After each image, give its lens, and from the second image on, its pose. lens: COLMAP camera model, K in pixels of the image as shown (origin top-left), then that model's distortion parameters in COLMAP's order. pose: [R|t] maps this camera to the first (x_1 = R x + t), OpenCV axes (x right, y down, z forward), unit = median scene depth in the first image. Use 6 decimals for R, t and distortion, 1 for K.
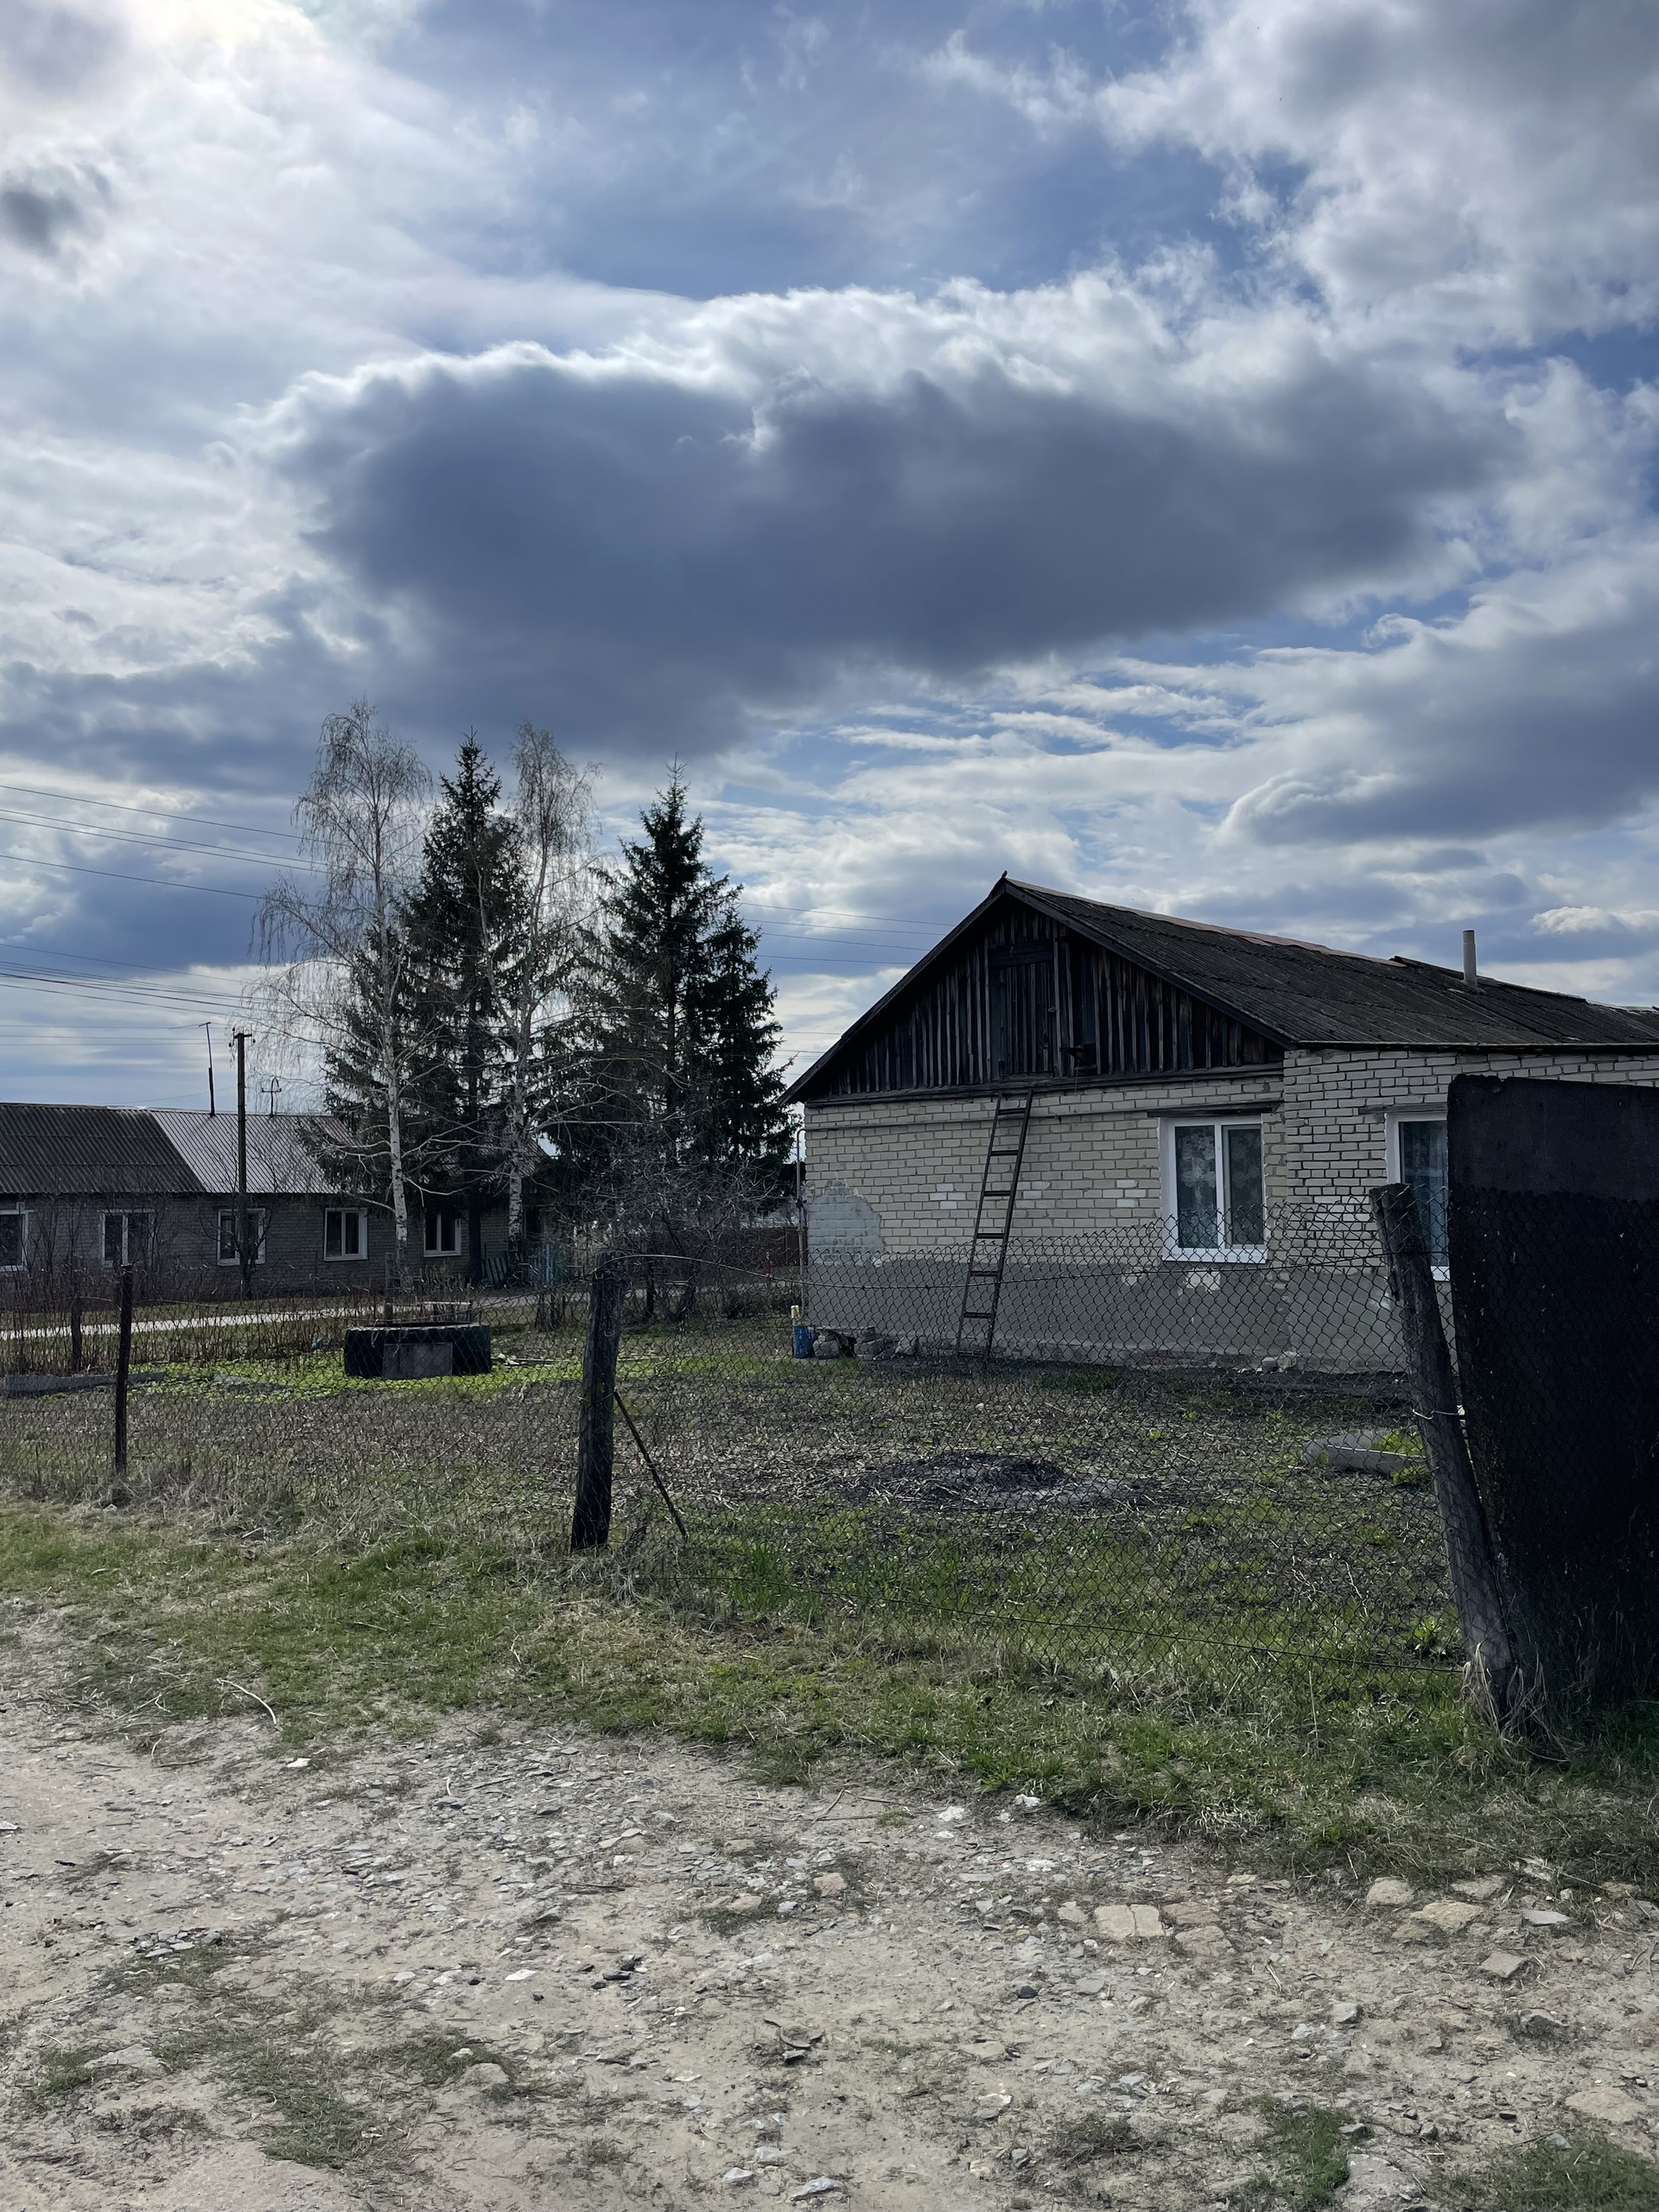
lens RADIAL K [[1675.0, 0, 828.0], [0, 1675.0, 1103.4], [0, 0, 1]] dist [0.005405, -0.017197]
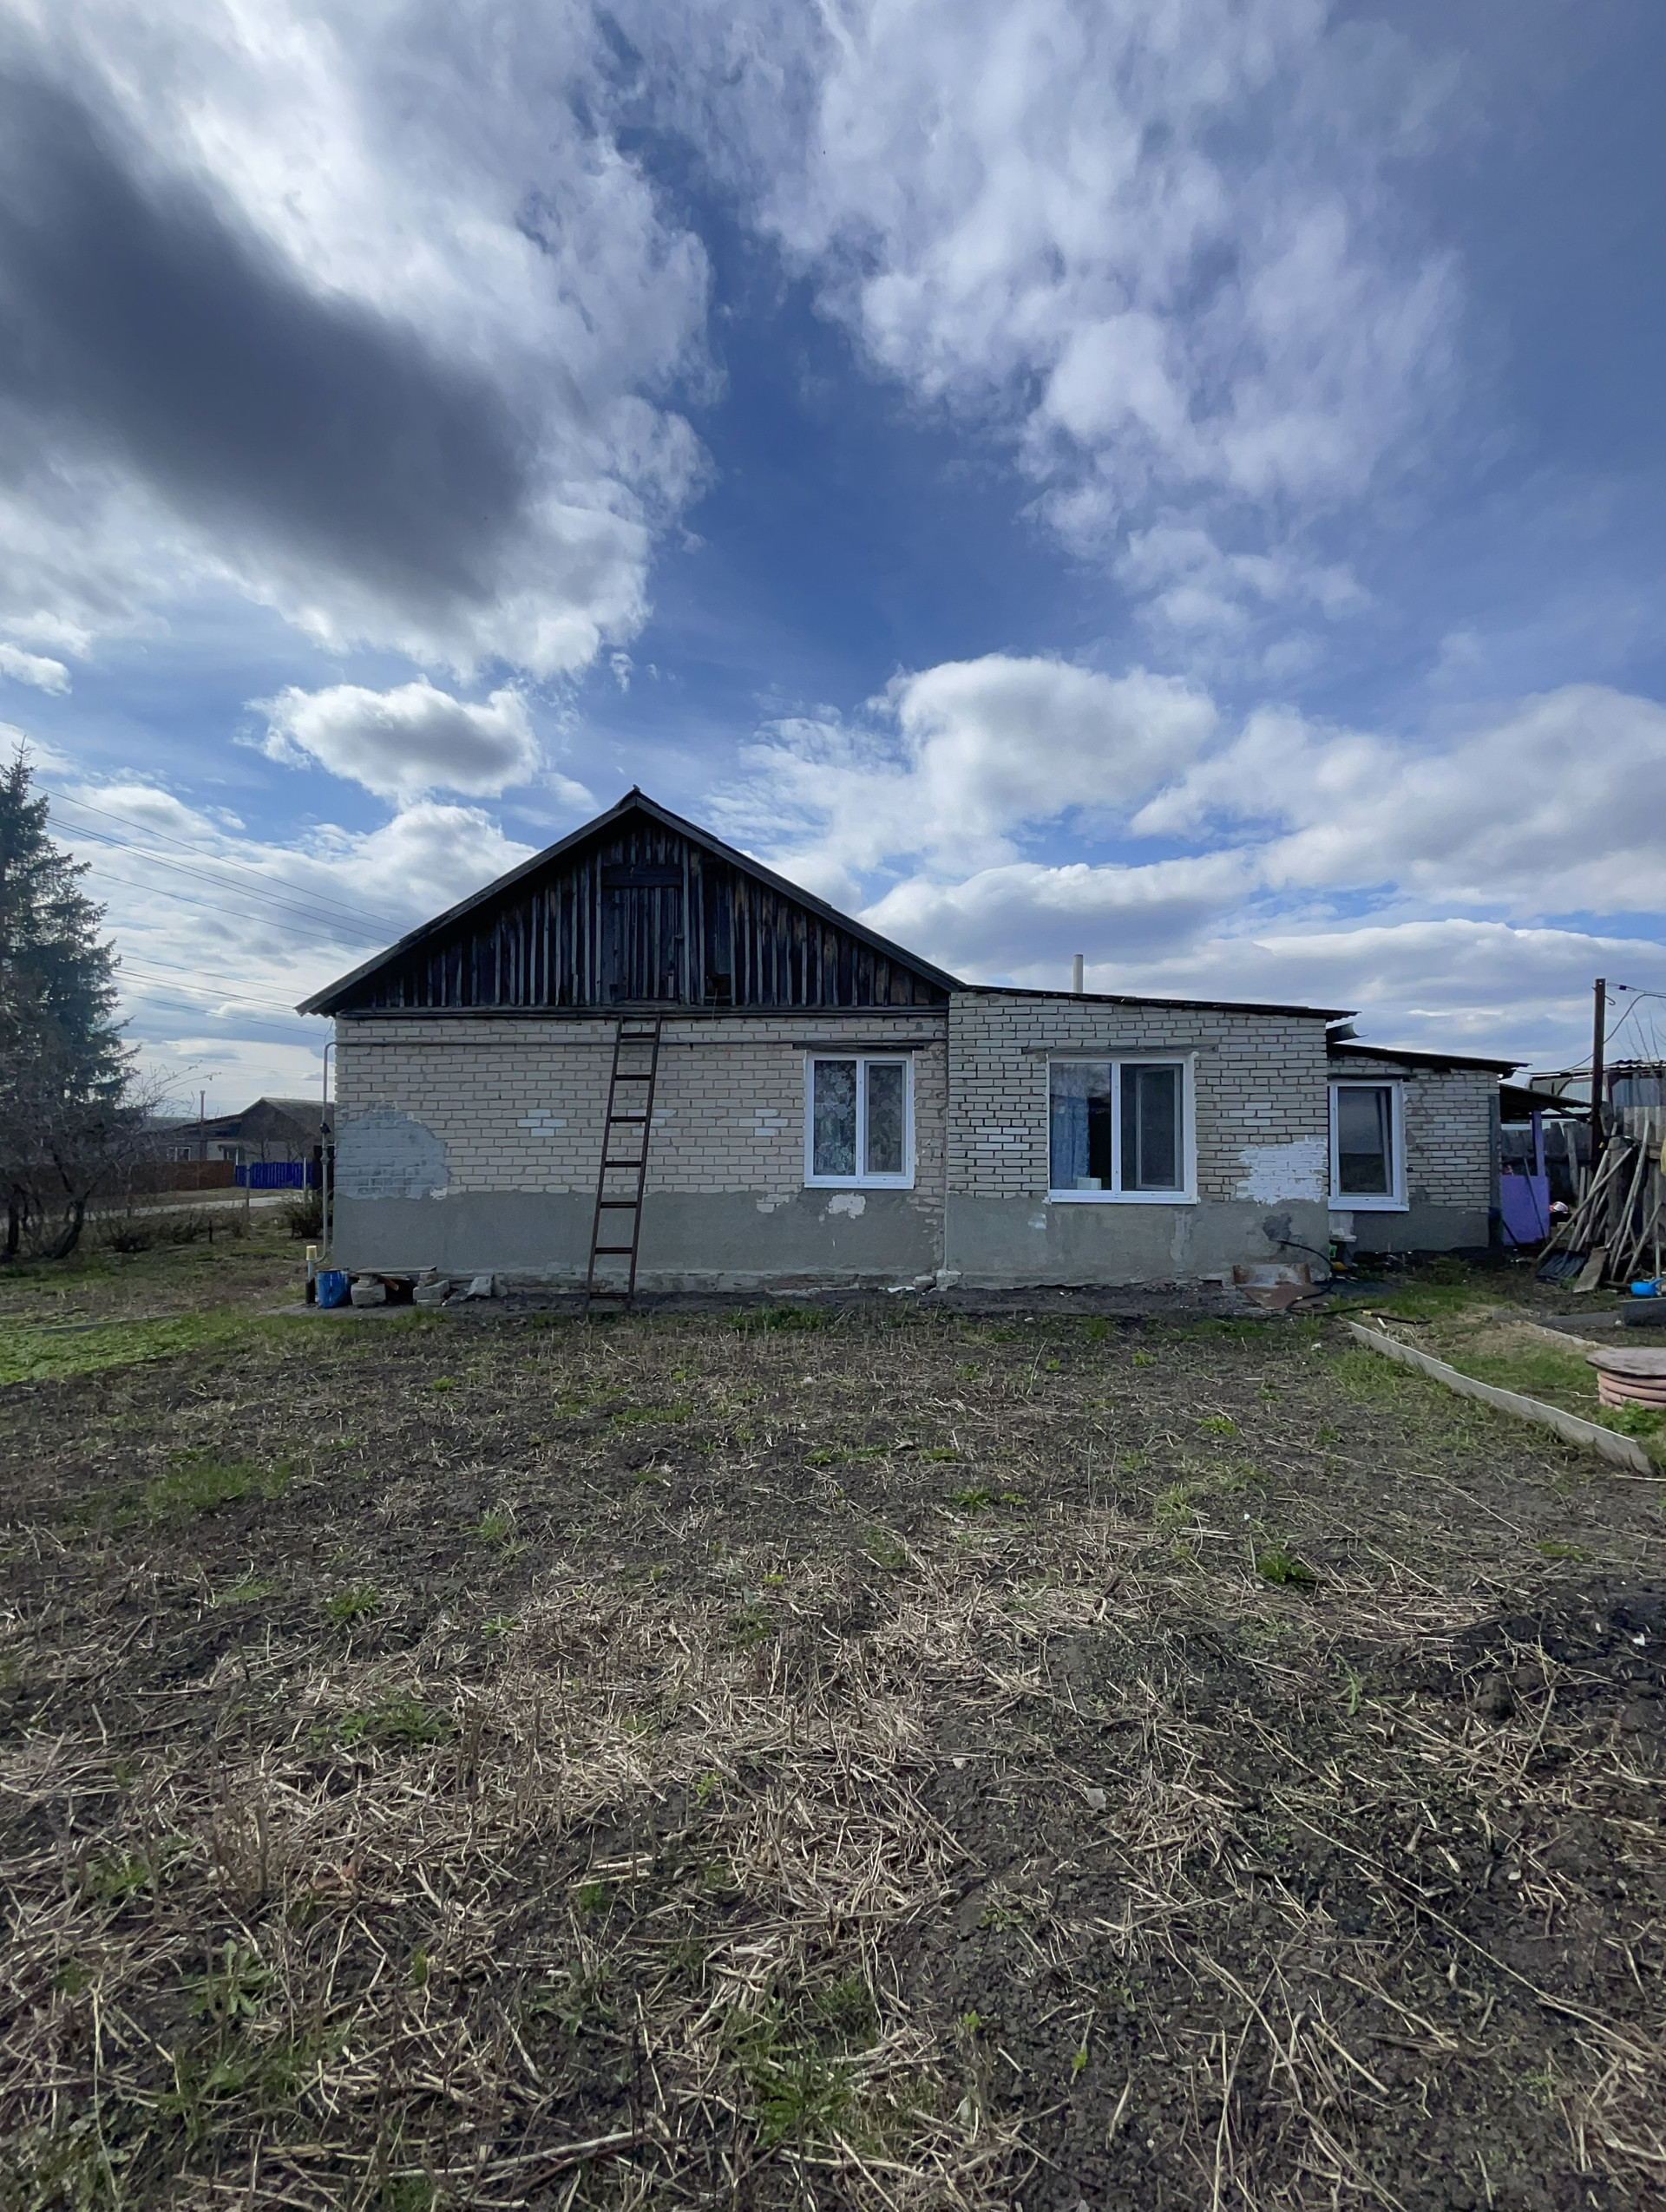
lens RADIAL K [[878.4, 0, 855.4], [0, 878.4, 1105.6], [0, 0, 1]] dist [-0.003510, -0.010758]
pose [[0.745393, 0.044451, 0.665142, -0.133346], [-0.048859, 0.998734, -0.011991, 0.046386], [-0.664833, -0.023560, 0.746621, 0.555071]]
